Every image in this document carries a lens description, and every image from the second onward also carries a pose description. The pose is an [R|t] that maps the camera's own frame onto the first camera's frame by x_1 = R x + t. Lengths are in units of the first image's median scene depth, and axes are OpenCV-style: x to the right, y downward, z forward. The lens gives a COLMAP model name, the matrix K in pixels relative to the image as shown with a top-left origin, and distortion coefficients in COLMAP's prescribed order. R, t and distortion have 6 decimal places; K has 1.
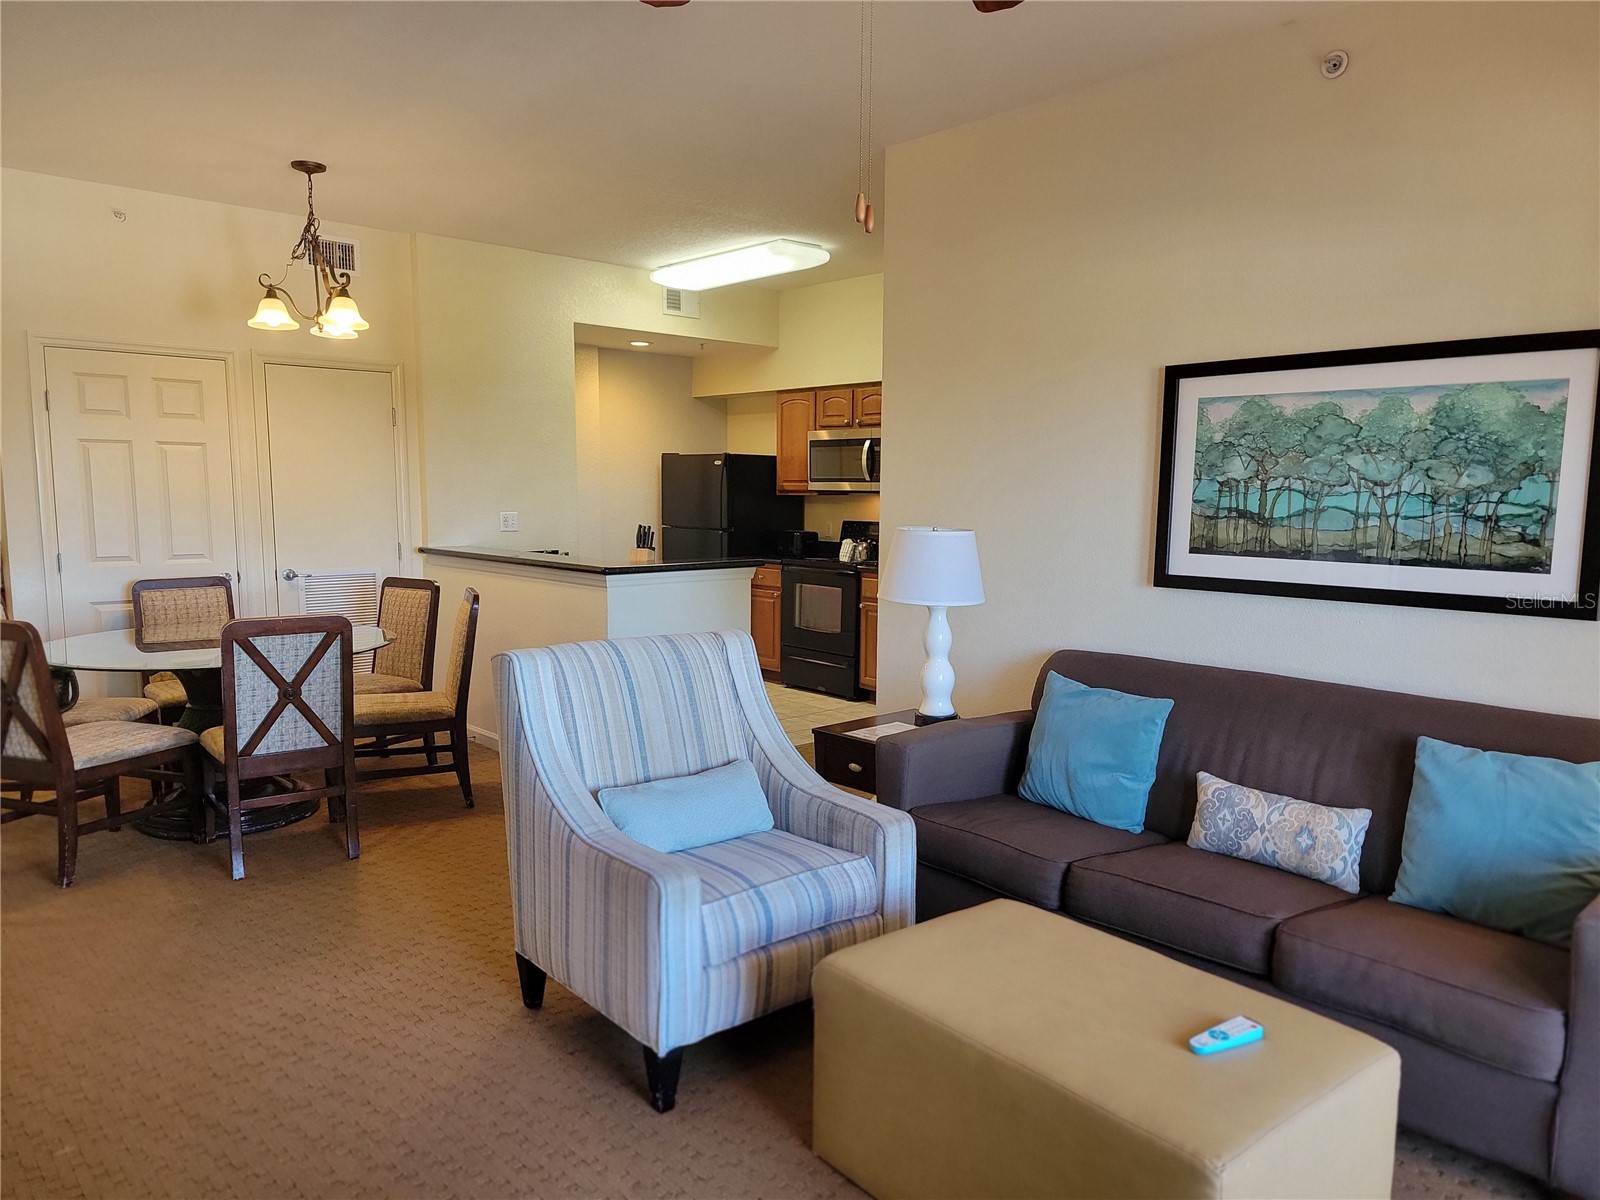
lens RADIAL K [[1118.2, 0, 810.3], [0, 1118.2, 601.4], [0, 0, 1]] dist [0.074592, -0.065471]
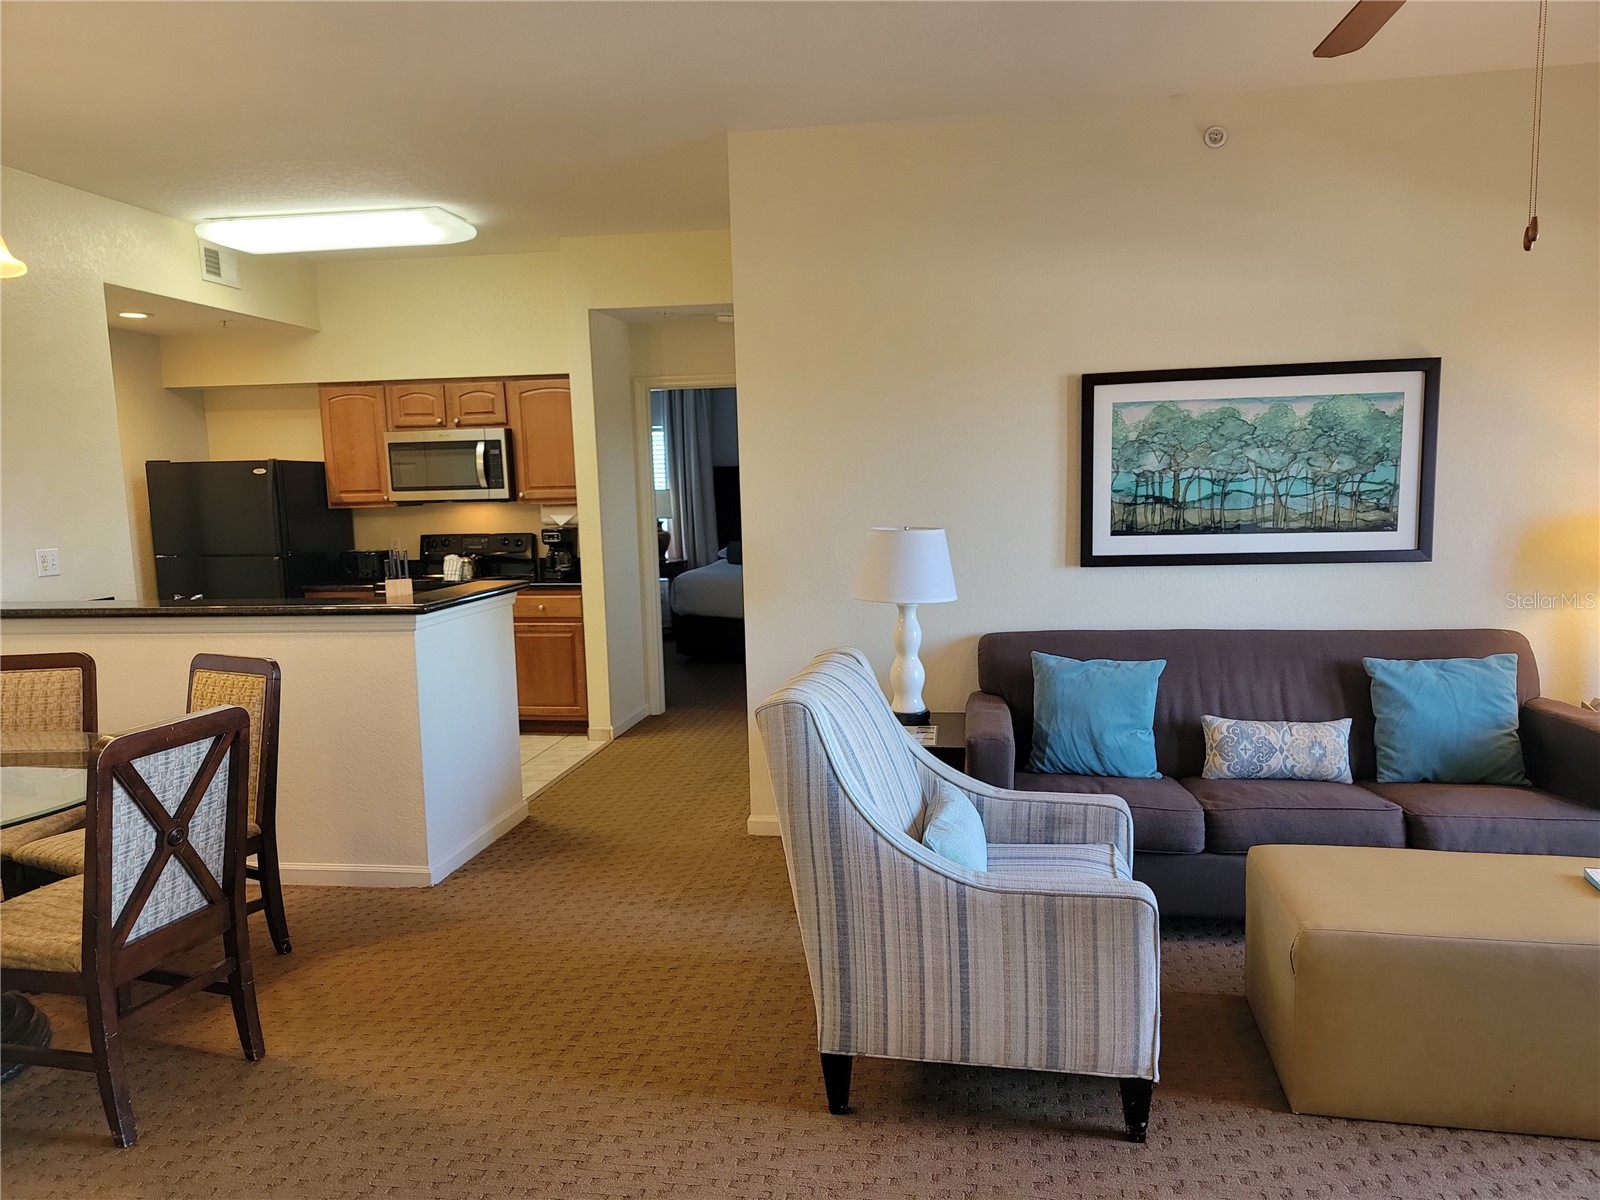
lens RADIAL K [[1118.2, 0, 812.4], [0, 1118.2, 605.6], [0, 0, 1]] dist [0.074592, -0.065471]
pose [[0.778076, -0.098561, 0.620390, -0.669370], [0.097667, 0.994585, 0.035518, -0.045083], [-0.620531, 0.032956, 0.783489, 0.301884]]
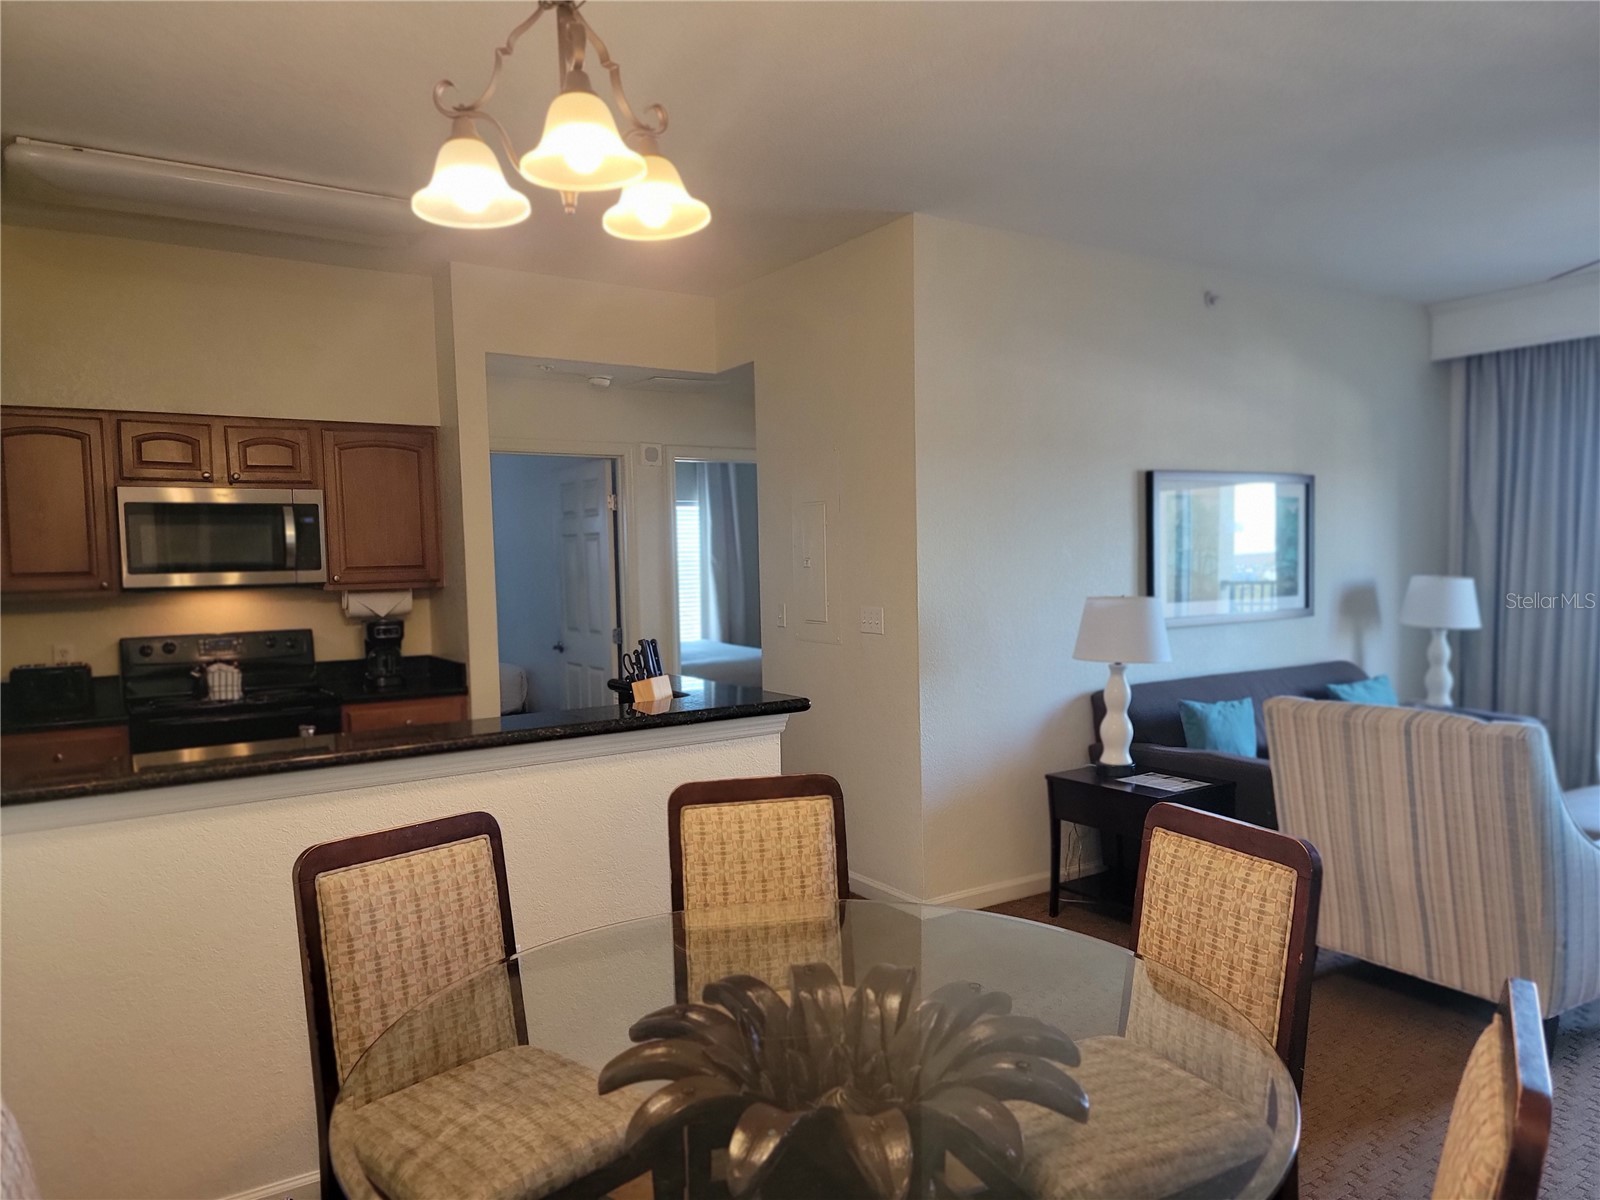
lens RADIAL K [[1118.2, 0, 804.2], [0, 1118.2, 605.9], [0, 0, 1]] dist [0.074592, -0.065471]
pose [[0.148115, -0.058869, 0.987216, -1.208656], [0.124293, 0.991420, 0.040472, -0.162855], [-0.981128, 0.116710, 0.154161, 1.307877]]
